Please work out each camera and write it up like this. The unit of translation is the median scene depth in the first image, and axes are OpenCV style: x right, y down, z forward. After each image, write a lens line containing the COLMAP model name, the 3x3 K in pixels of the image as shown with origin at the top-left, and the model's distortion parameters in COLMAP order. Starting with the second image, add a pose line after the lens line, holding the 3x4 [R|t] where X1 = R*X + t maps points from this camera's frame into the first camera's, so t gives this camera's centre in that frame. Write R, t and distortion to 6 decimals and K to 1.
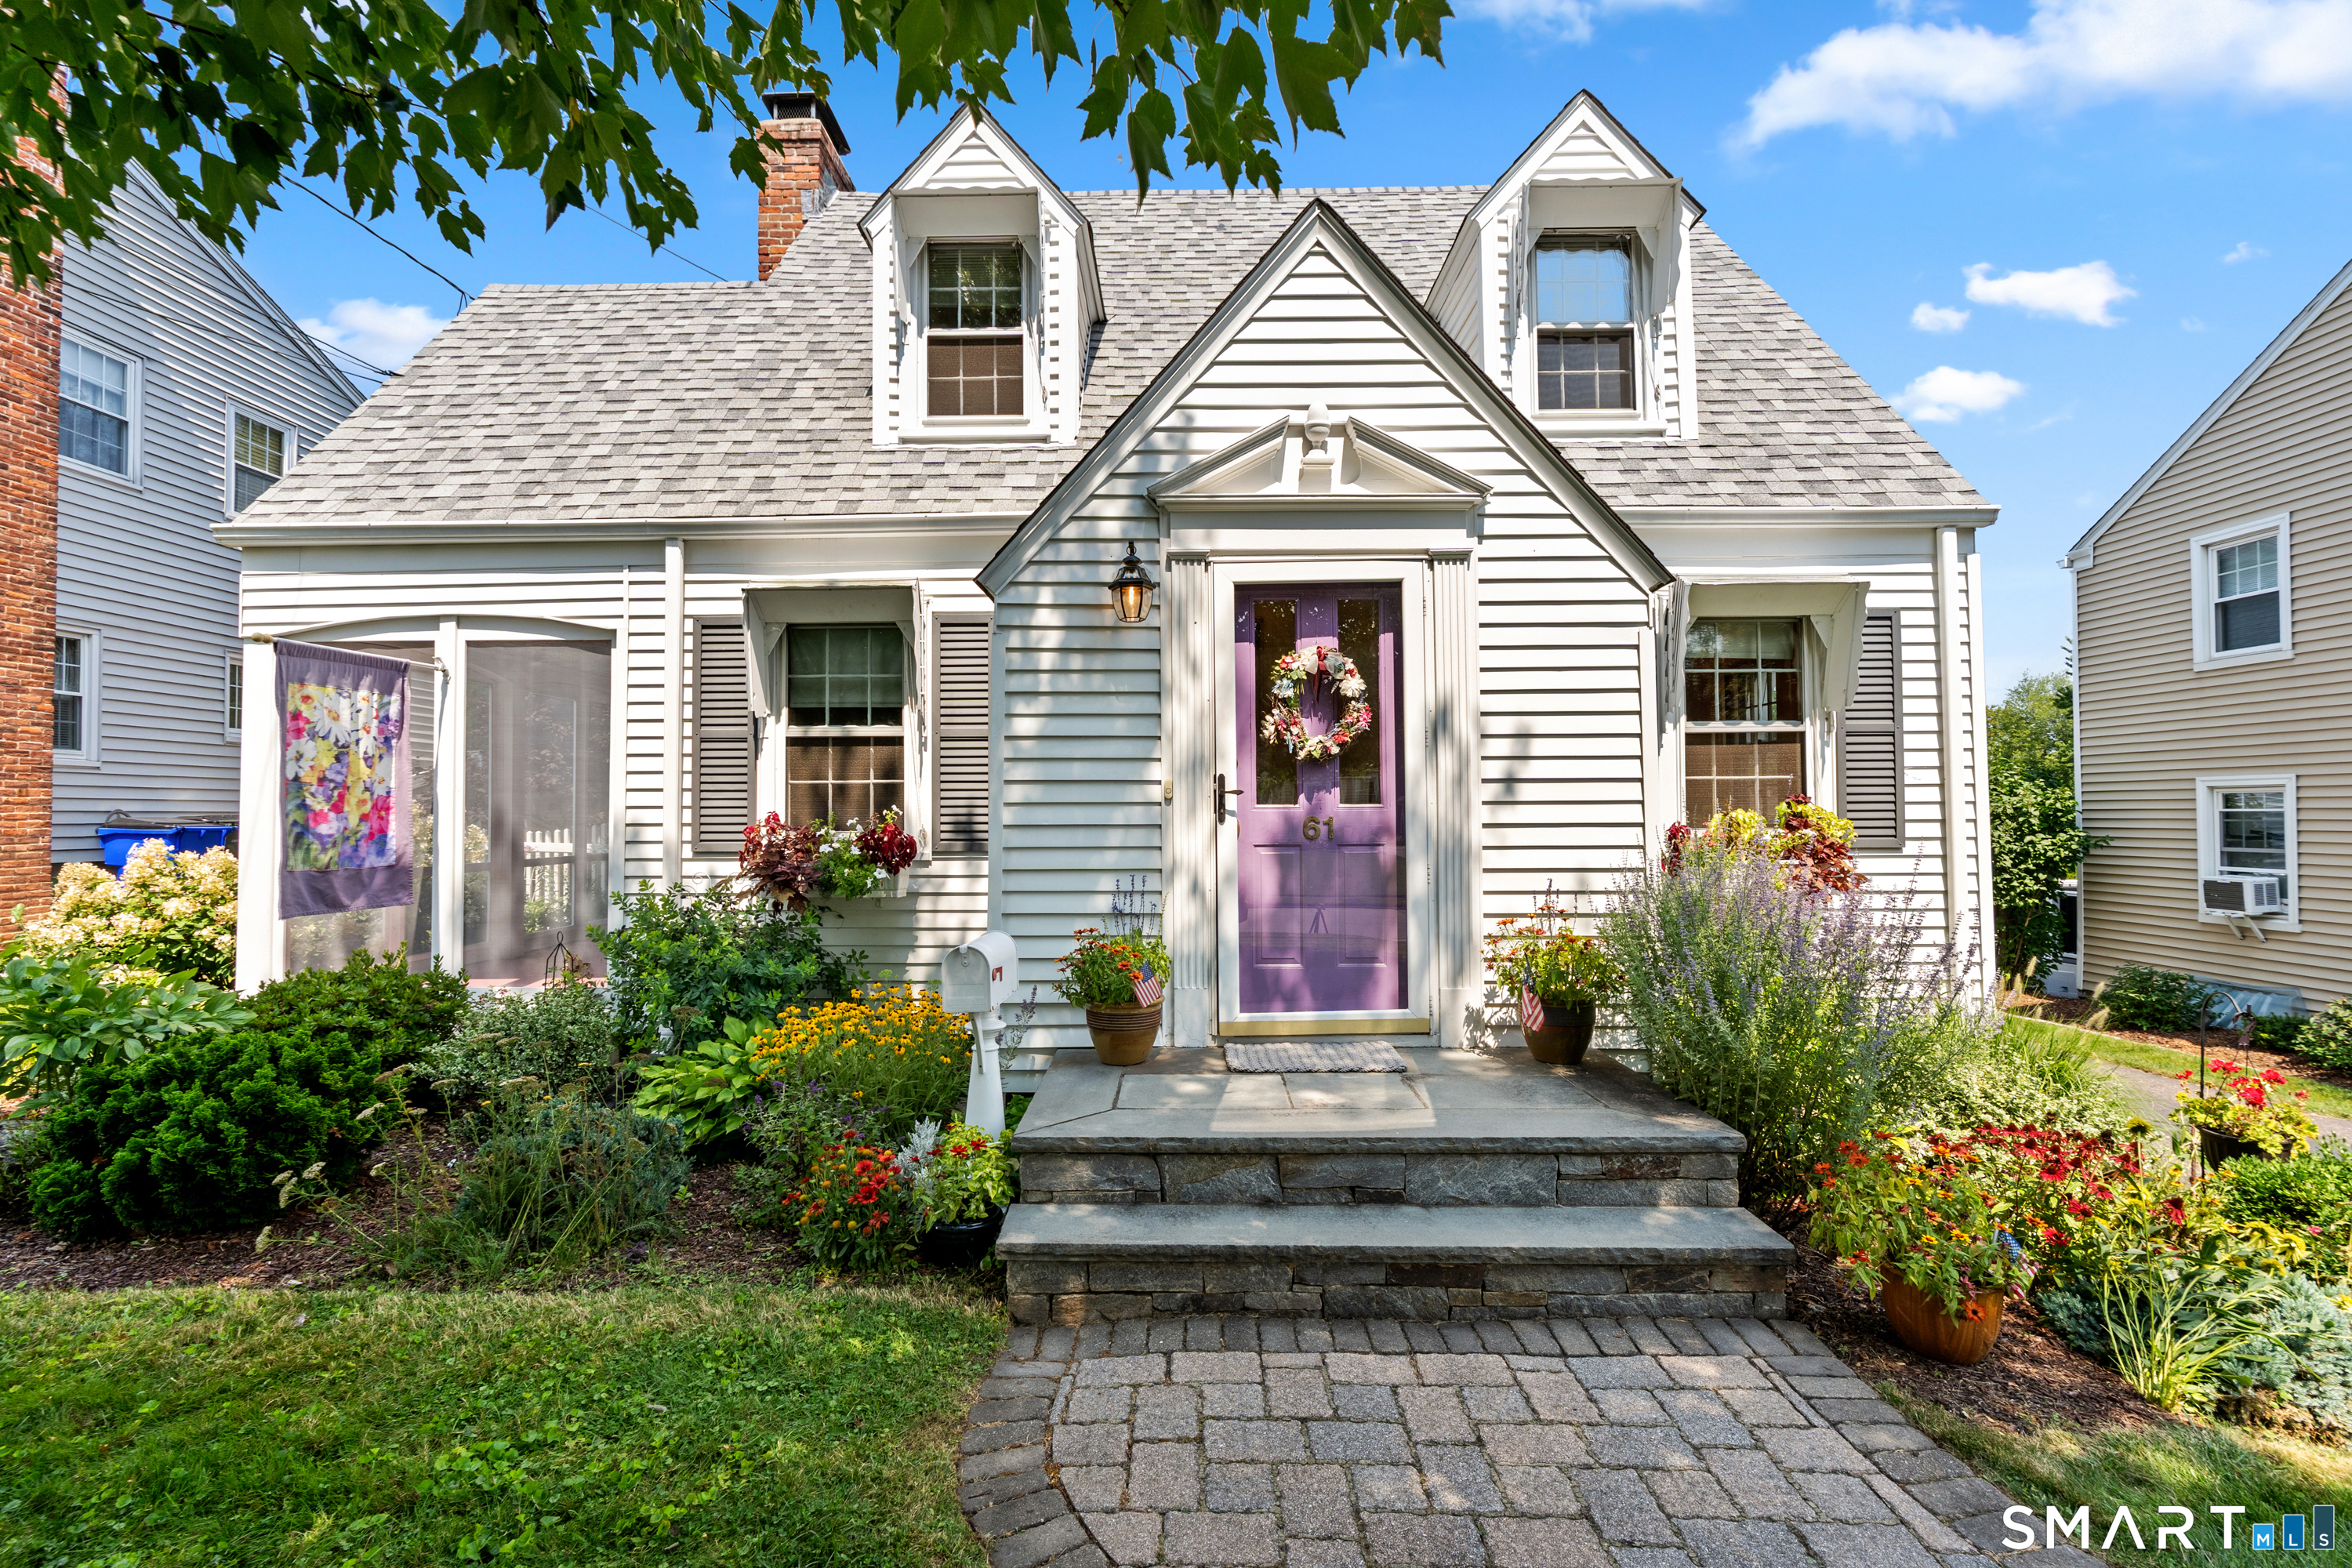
lens RADIAL K [[1064.2, 0, 1174.7], [0, 1064.2, 788.2], [0, 0, 1]] dist [-0.005546, -0.000372]
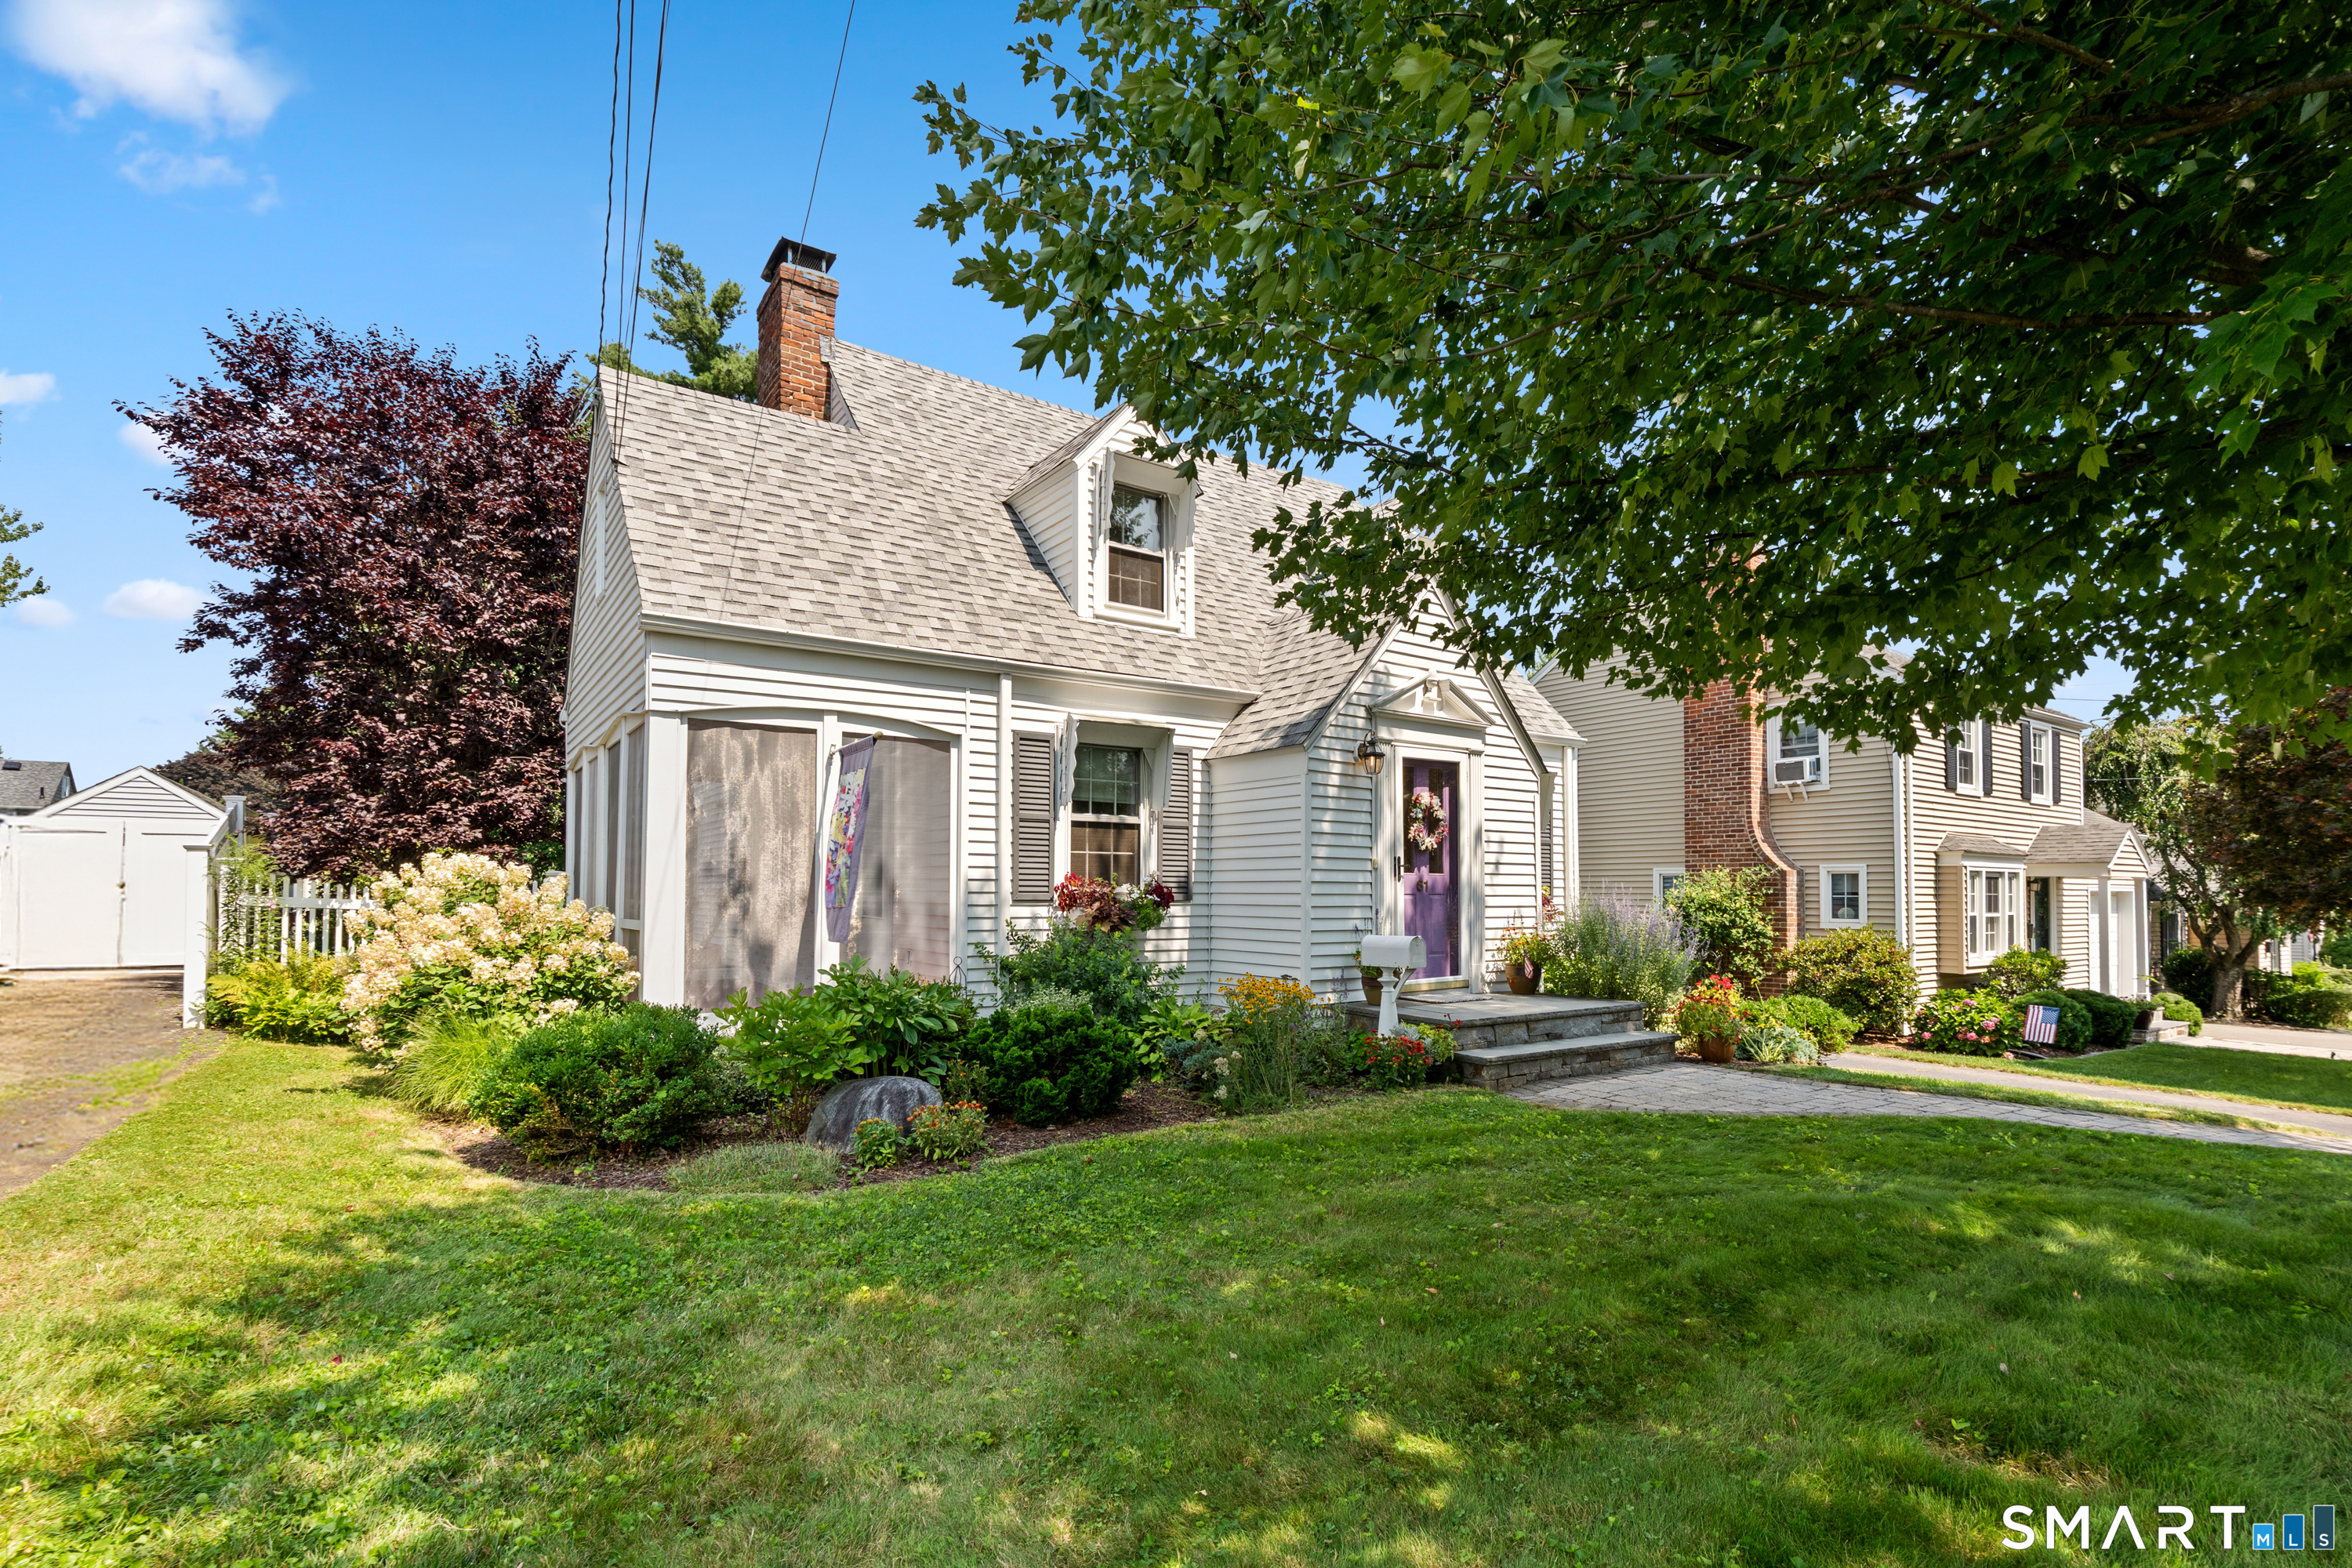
lens RADIAL K [[1070.8, 0, 1178.6], [0, 1070.8, 860.8], [0, 0, 1]] dist [-0.017827, -0.000271]
pose [[0.816273, 0.024865, 0.577131, -1.350409], [-0.022838, 0.999681, -0.010769, 0.023739], [-0.577215, -0.004391, 0.816580, -0.336750]]
